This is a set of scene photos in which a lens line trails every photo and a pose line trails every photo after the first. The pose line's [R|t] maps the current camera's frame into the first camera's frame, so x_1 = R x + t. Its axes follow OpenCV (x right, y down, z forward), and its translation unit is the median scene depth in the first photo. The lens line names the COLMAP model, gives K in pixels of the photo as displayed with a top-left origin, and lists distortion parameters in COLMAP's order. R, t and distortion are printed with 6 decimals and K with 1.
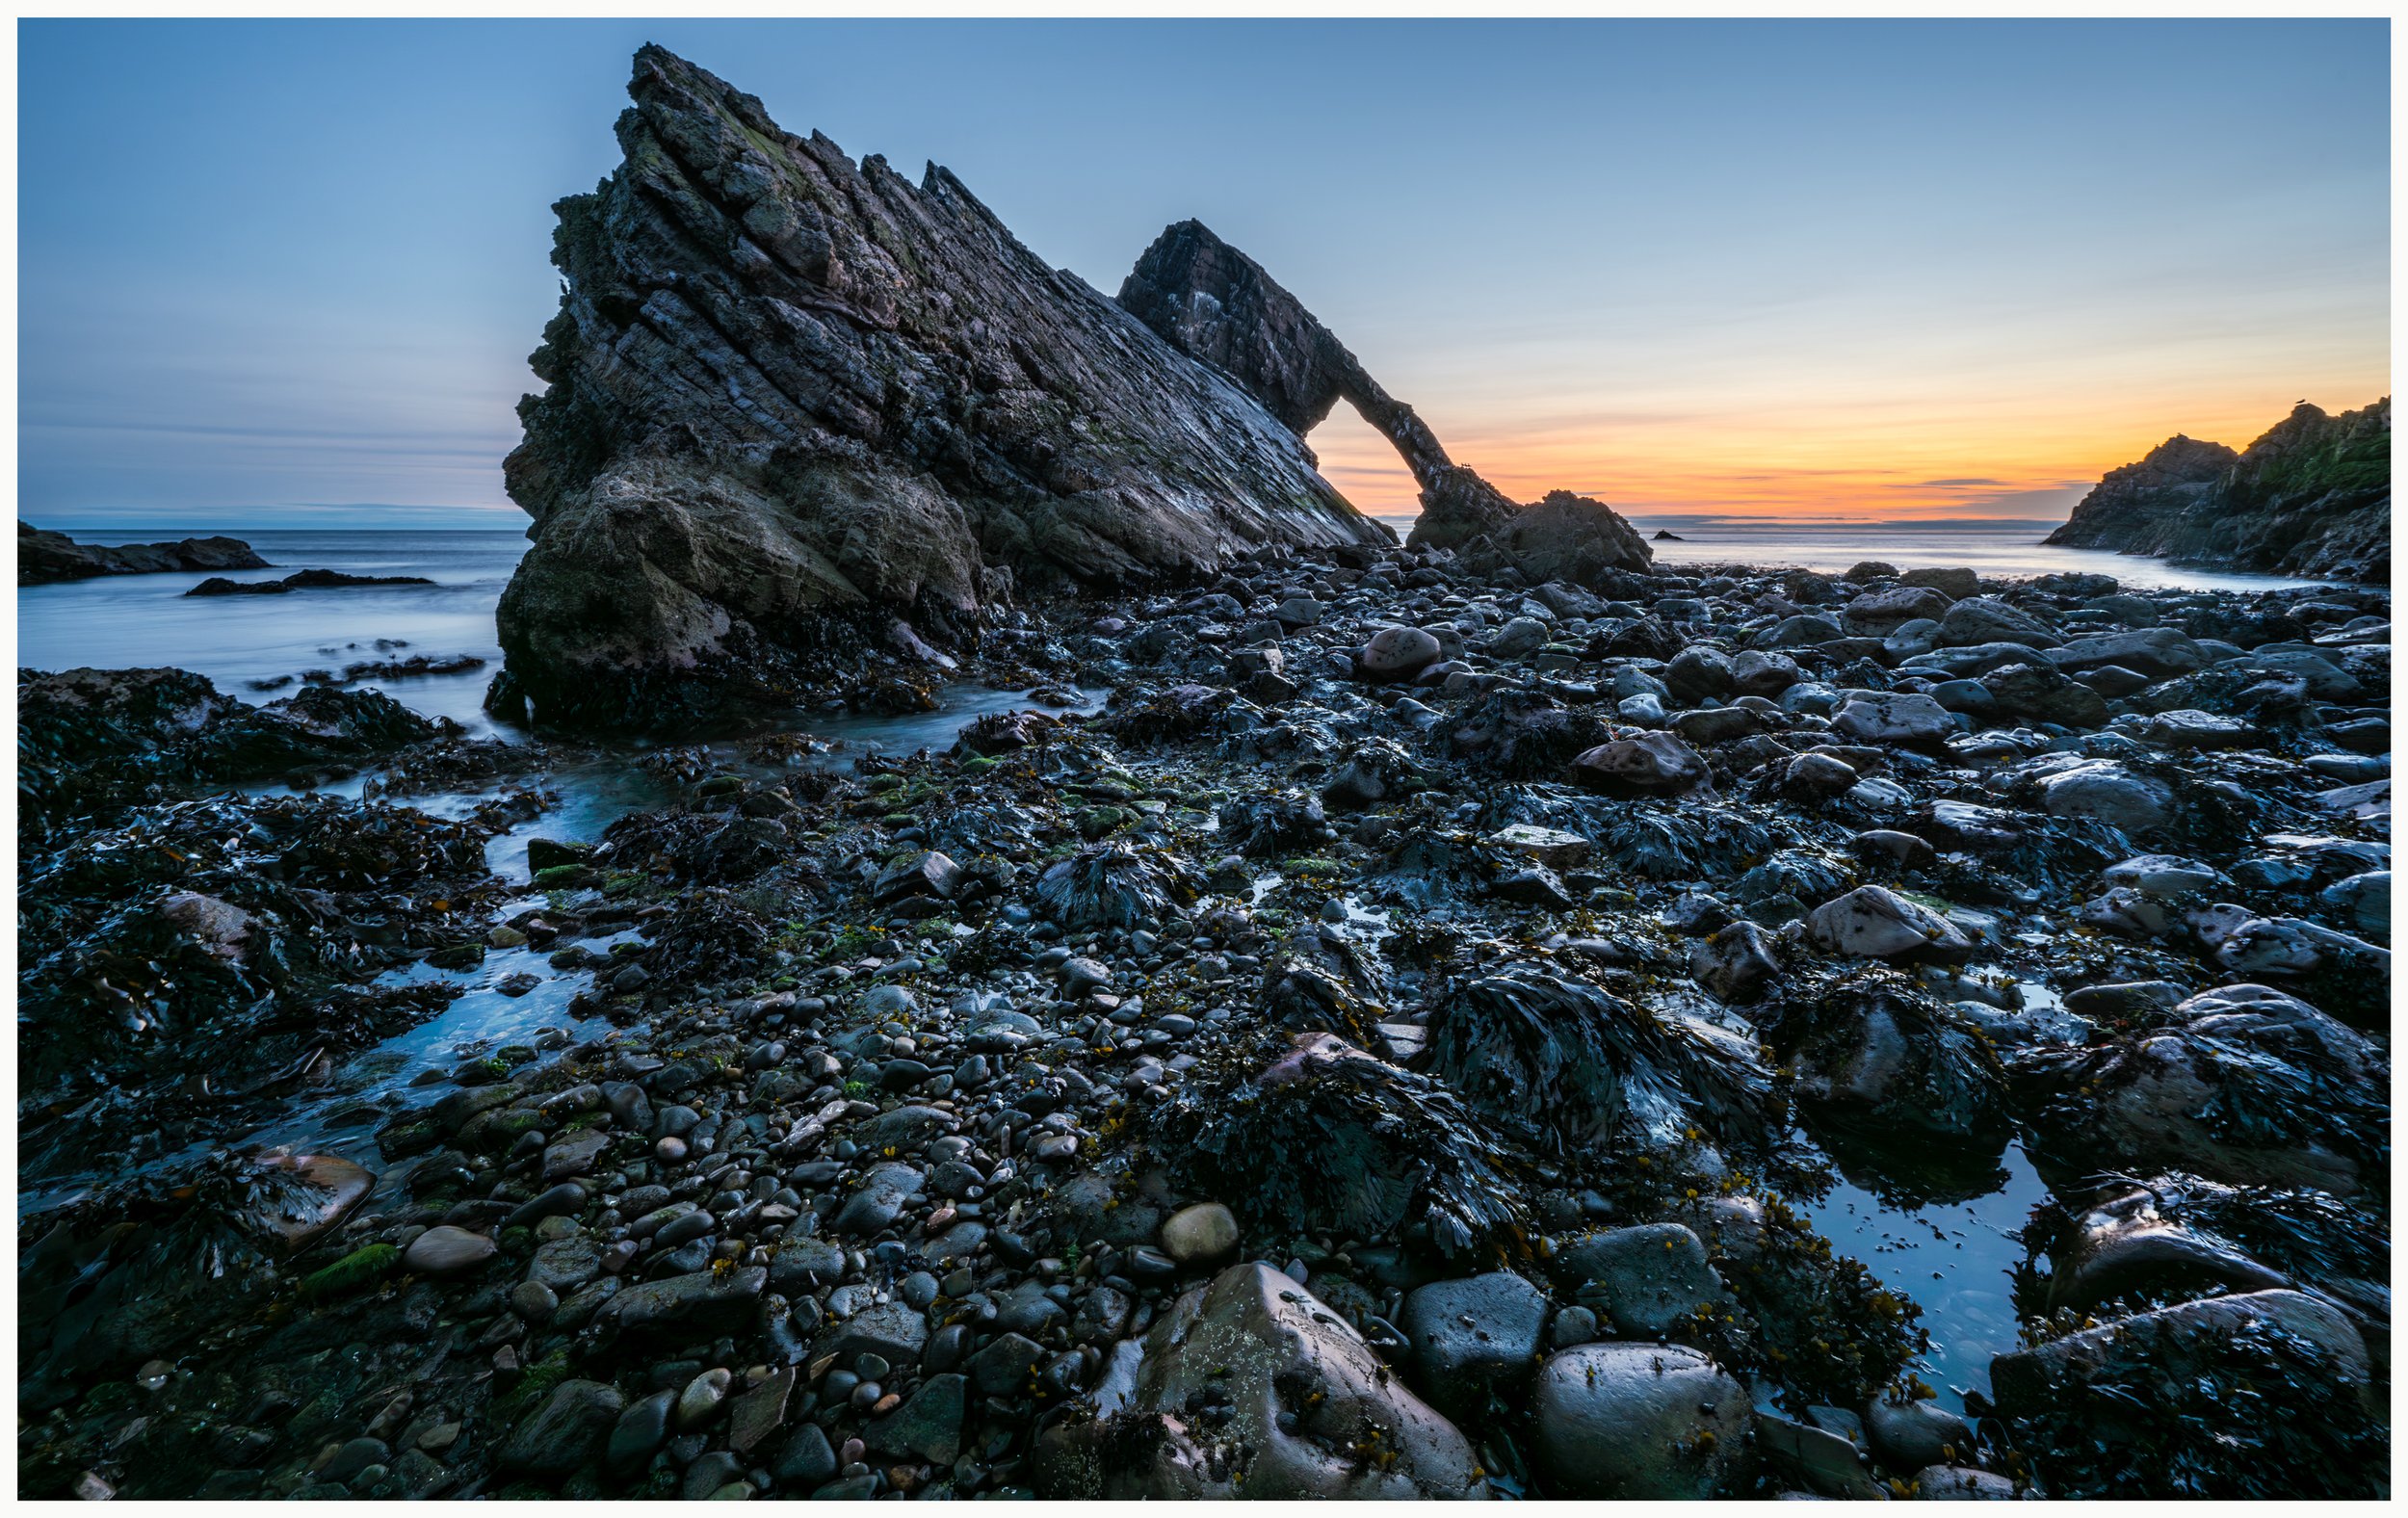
lens RADIAL K [[957.4, 0, 1200.2], [0, 957.4, 735.2], [0, 0, 1]] dist [0.000222, -0.000053]
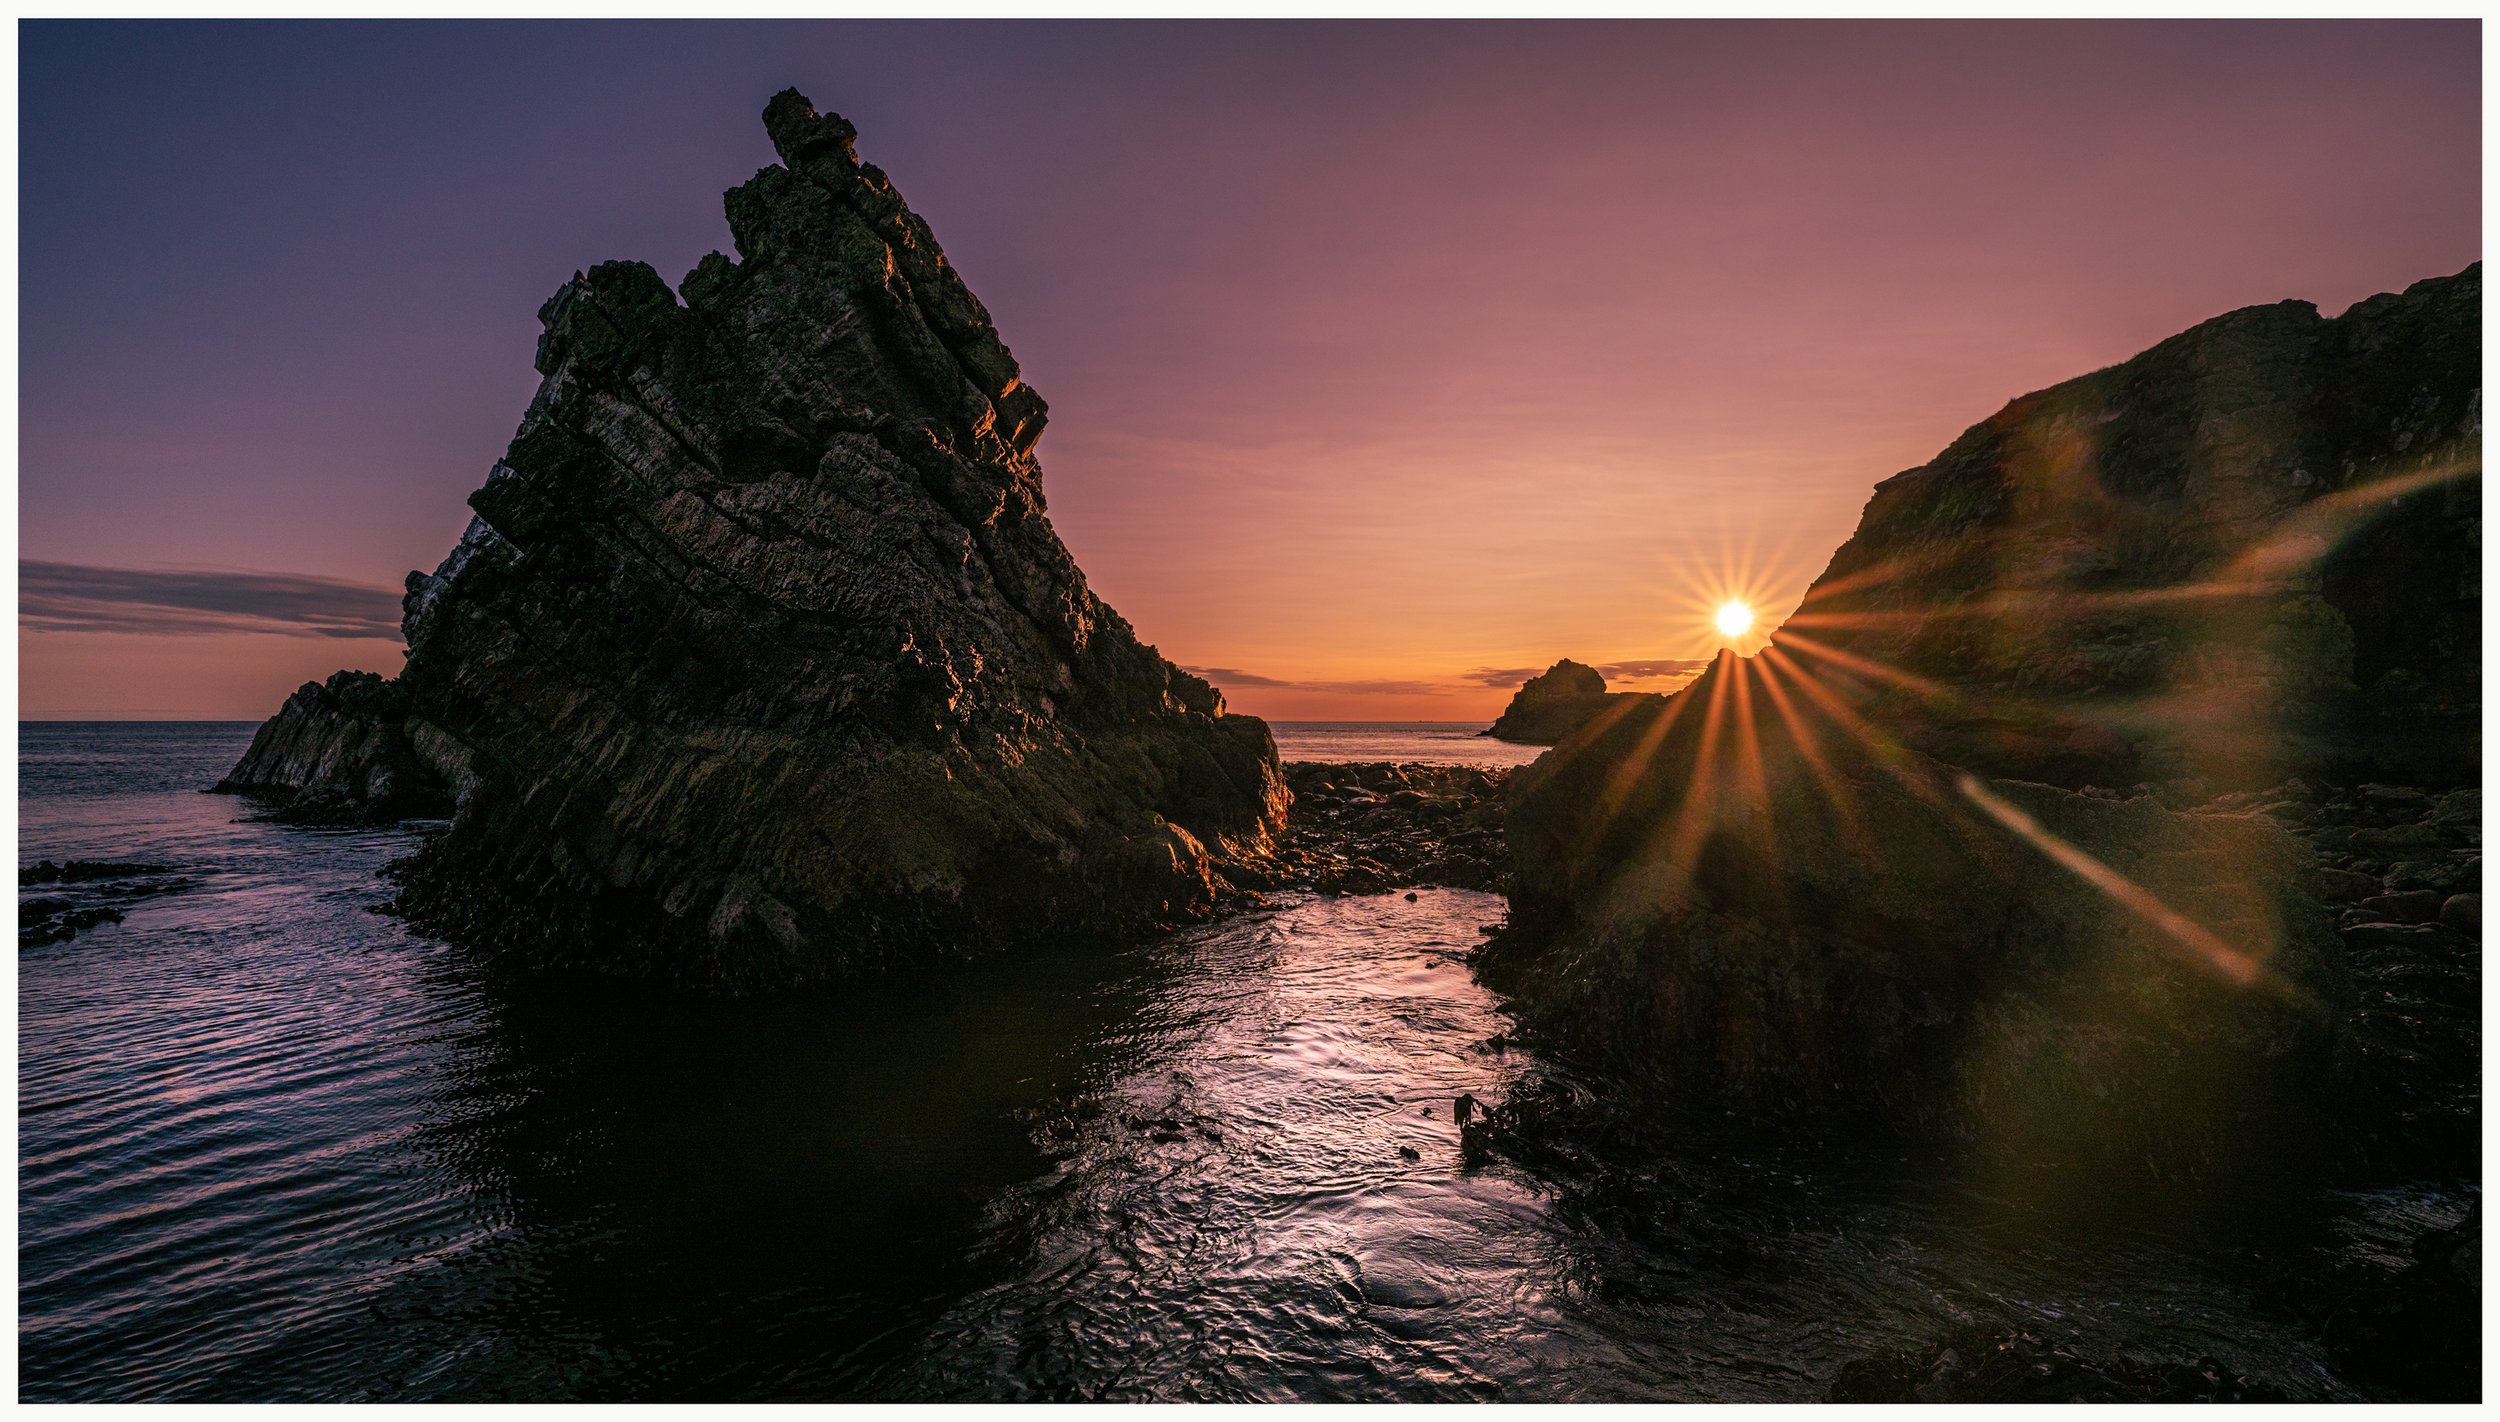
lens RADIAL K [[991.6, 0, 1247.0], [0, 991.6, 768.7], [0, 0, 1]] dist [-0.000888, -0.000079]
pose [[0.844265, -0.027425, 0.535224, -0.622496], [0.113068, 0.985325, -0.127865, -0.103251], [-0.523863, 0.168468, 0.834977, 0.285492]]
